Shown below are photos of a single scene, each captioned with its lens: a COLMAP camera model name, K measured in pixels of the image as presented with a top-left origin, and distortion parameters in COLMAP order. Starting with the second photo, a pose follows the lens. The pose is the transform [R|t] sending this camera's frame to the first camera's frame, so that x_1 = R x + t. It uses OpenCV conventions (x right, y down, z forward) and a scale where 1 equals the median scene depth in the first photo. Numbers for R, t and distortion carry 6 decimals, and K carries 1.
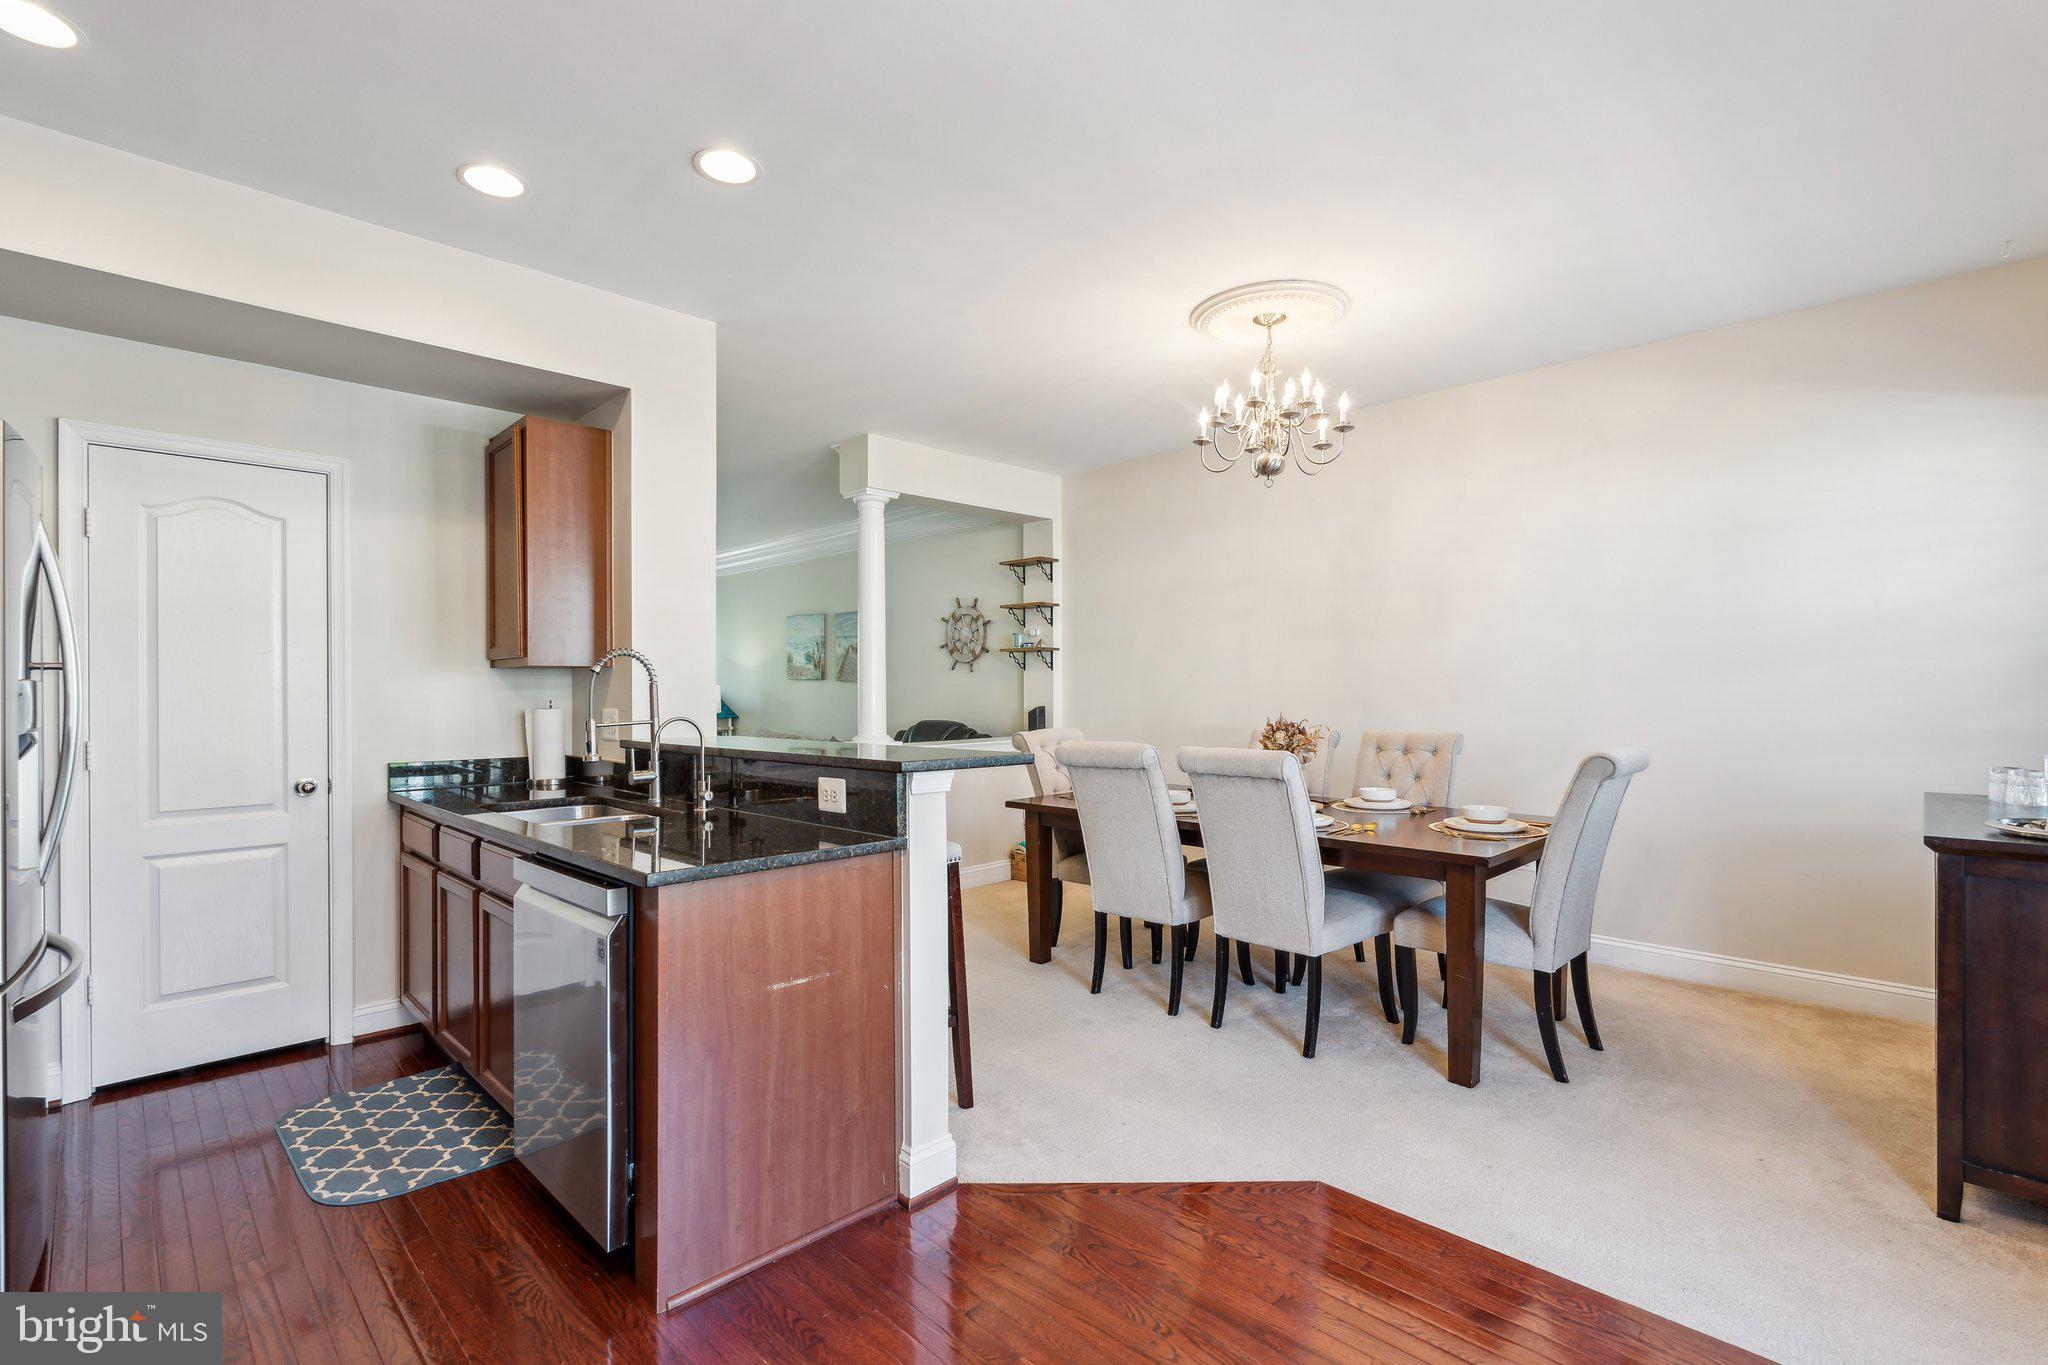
lens RADIAL K [[933.2, 0, 1024.1], [0, 933.2, 687.6], [0, 0, 1]] dist [-0.001735, 0.000459]
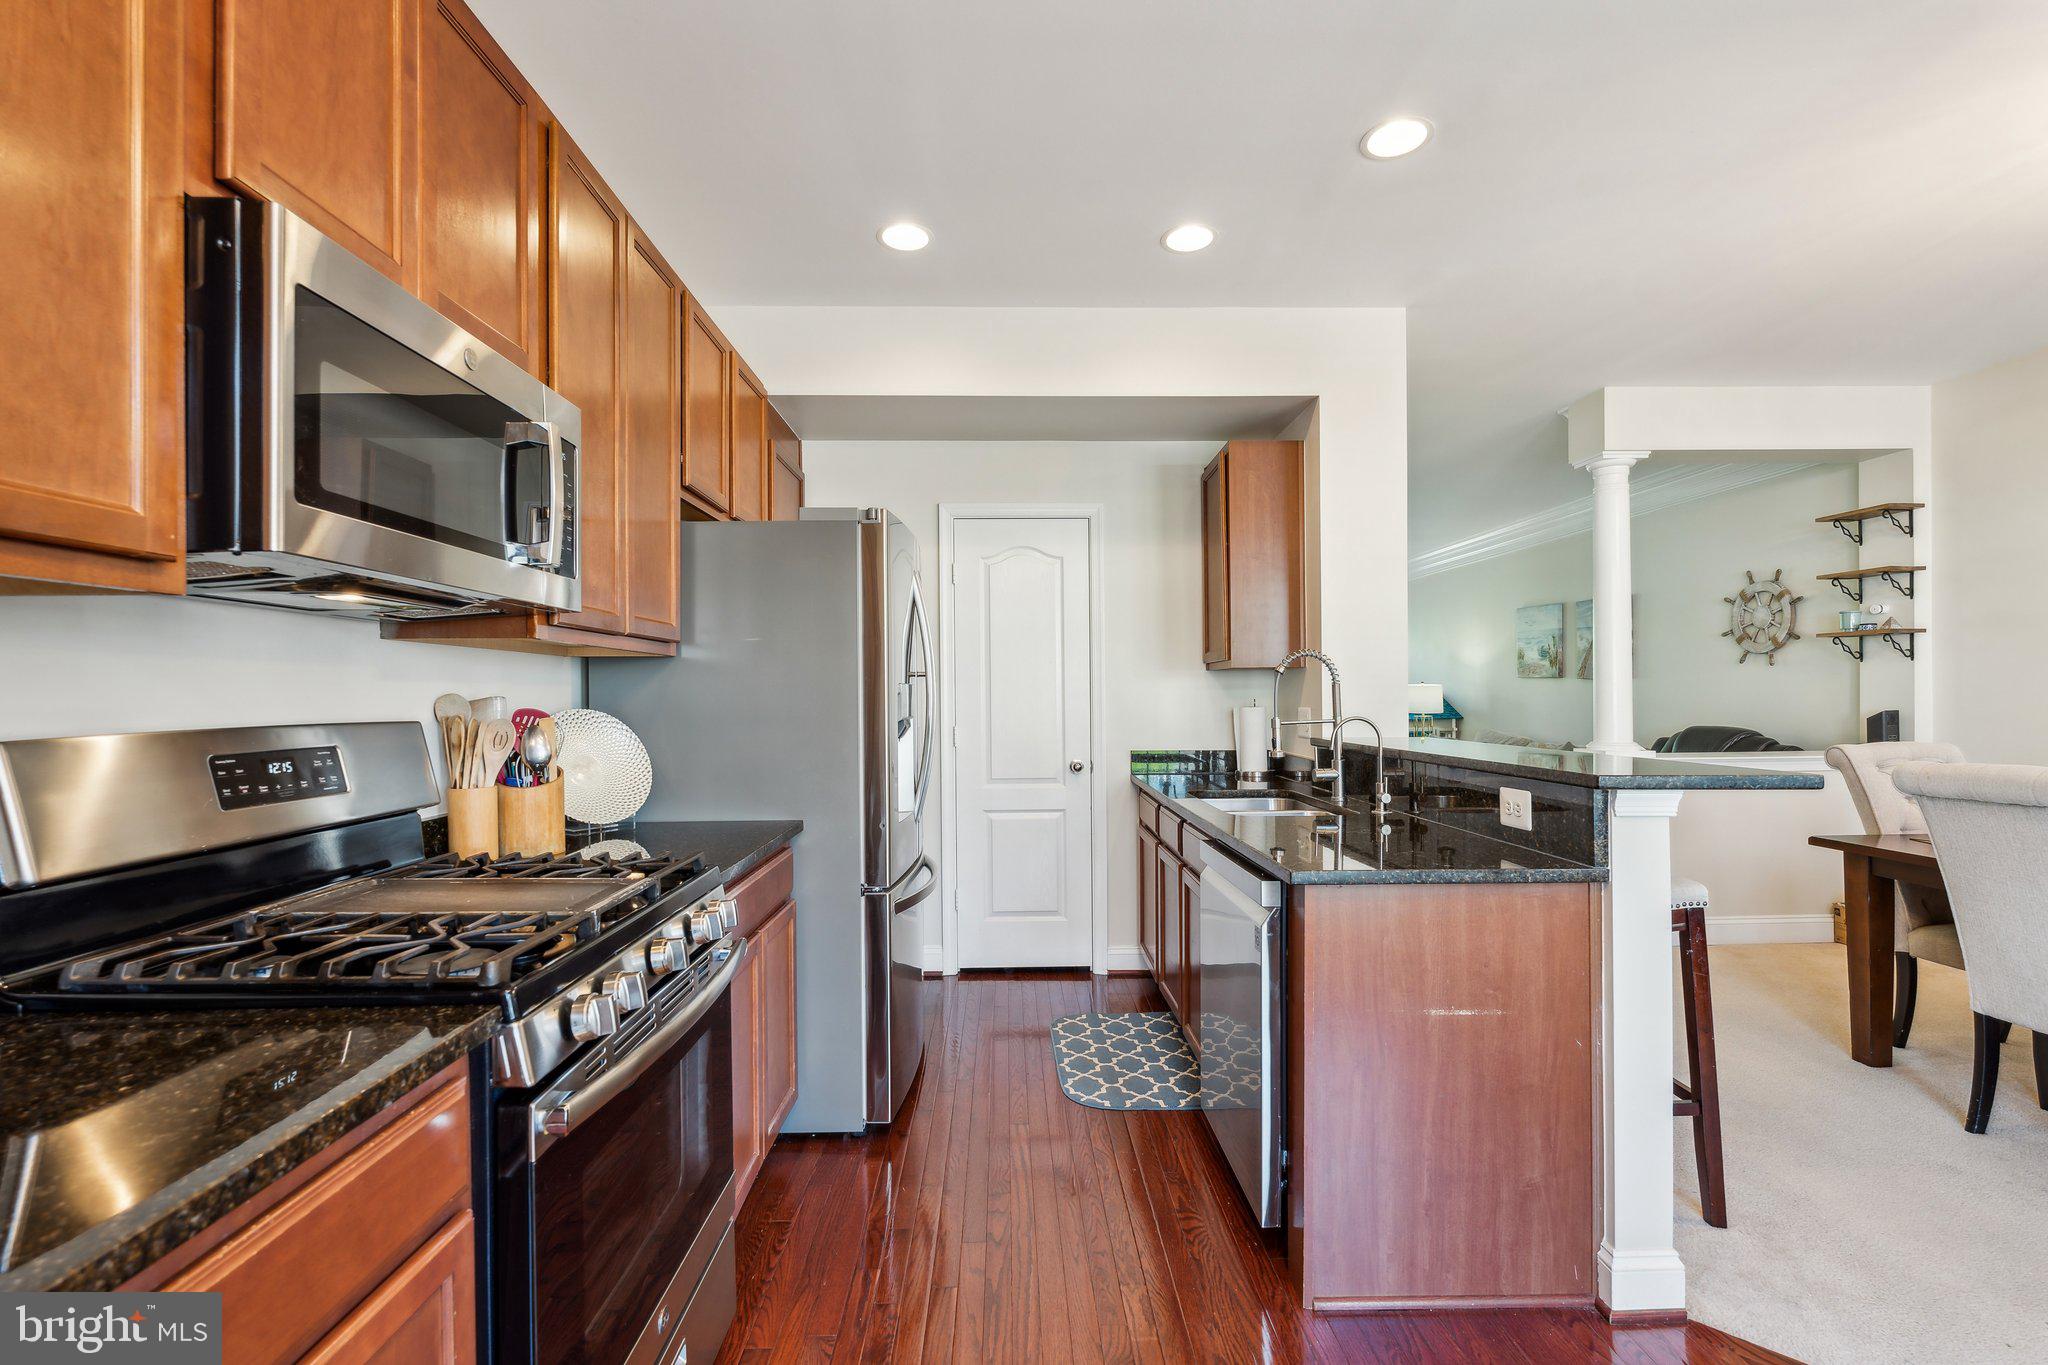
lens RADIAL K [[915.4, 0, 1022.5], [0, 915.4, 693.6], [0, 0, 1]] dist [-0.001769, -0.000293]
pose [[0.723440, -0.000007, -0.690388, 0.039518], [0.004590, 0.999978, 0.004801, 0.000791], [0.690372, -0.006642, 0.723424, 0.046086]]
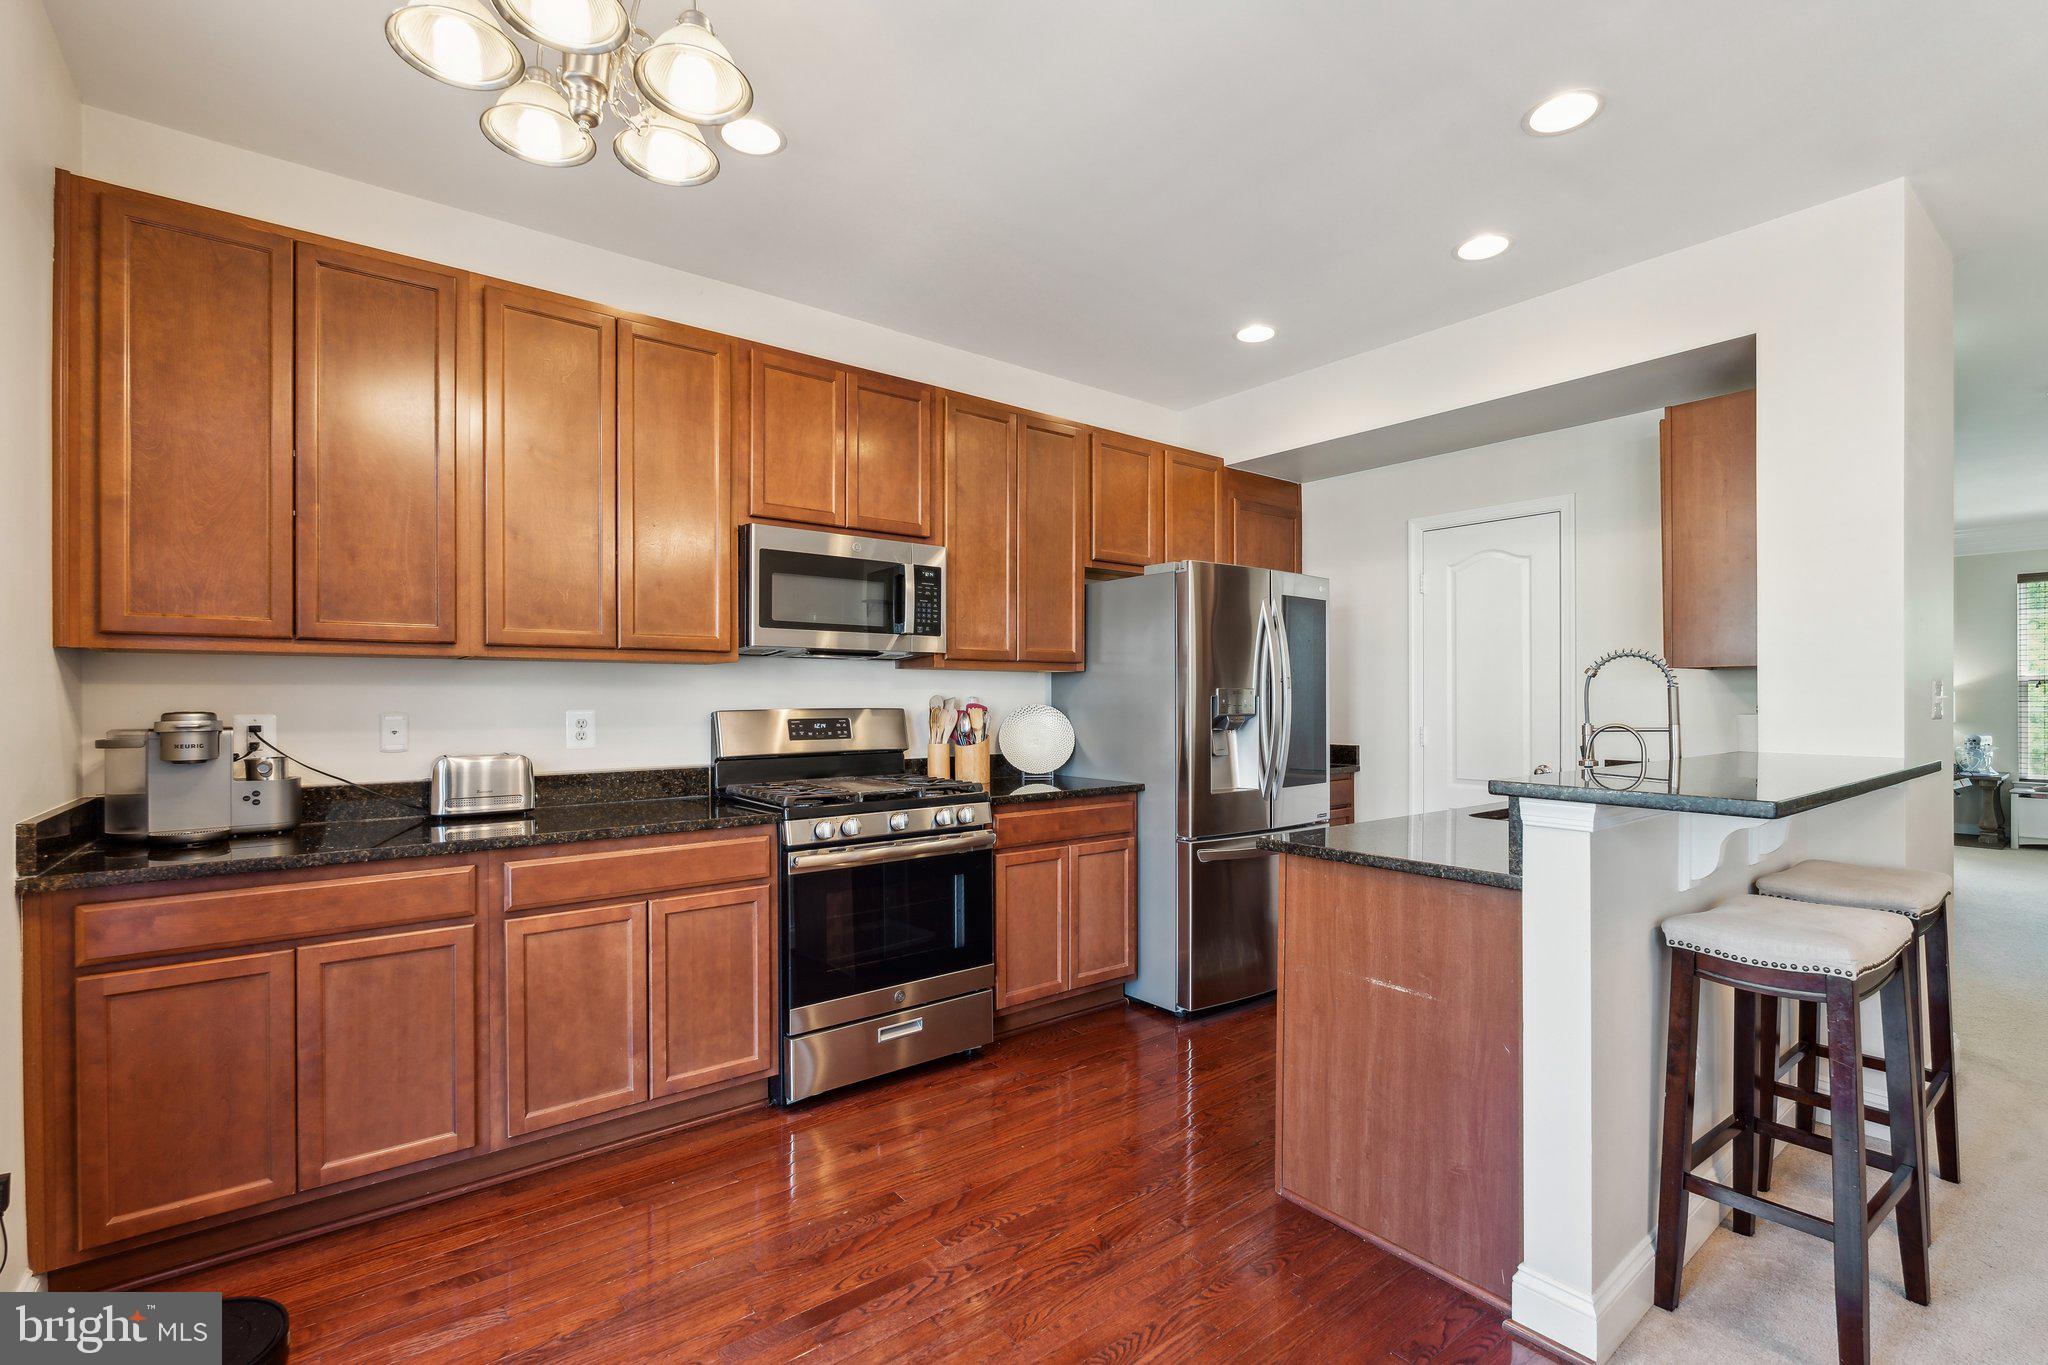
lens RADIAL K [[915.4, 0, 1022.5], [0, 915.4, 693.6], [0, 0, 1]] dist [-0.001769, -0.000293]
pose [[-0.113306, 0.002152, -0.993558, 0.500607], [0.003490, 0.999992, 0.001768, -0.001372], [0.993554, -0.003267, -0.113312, 0.463285]]
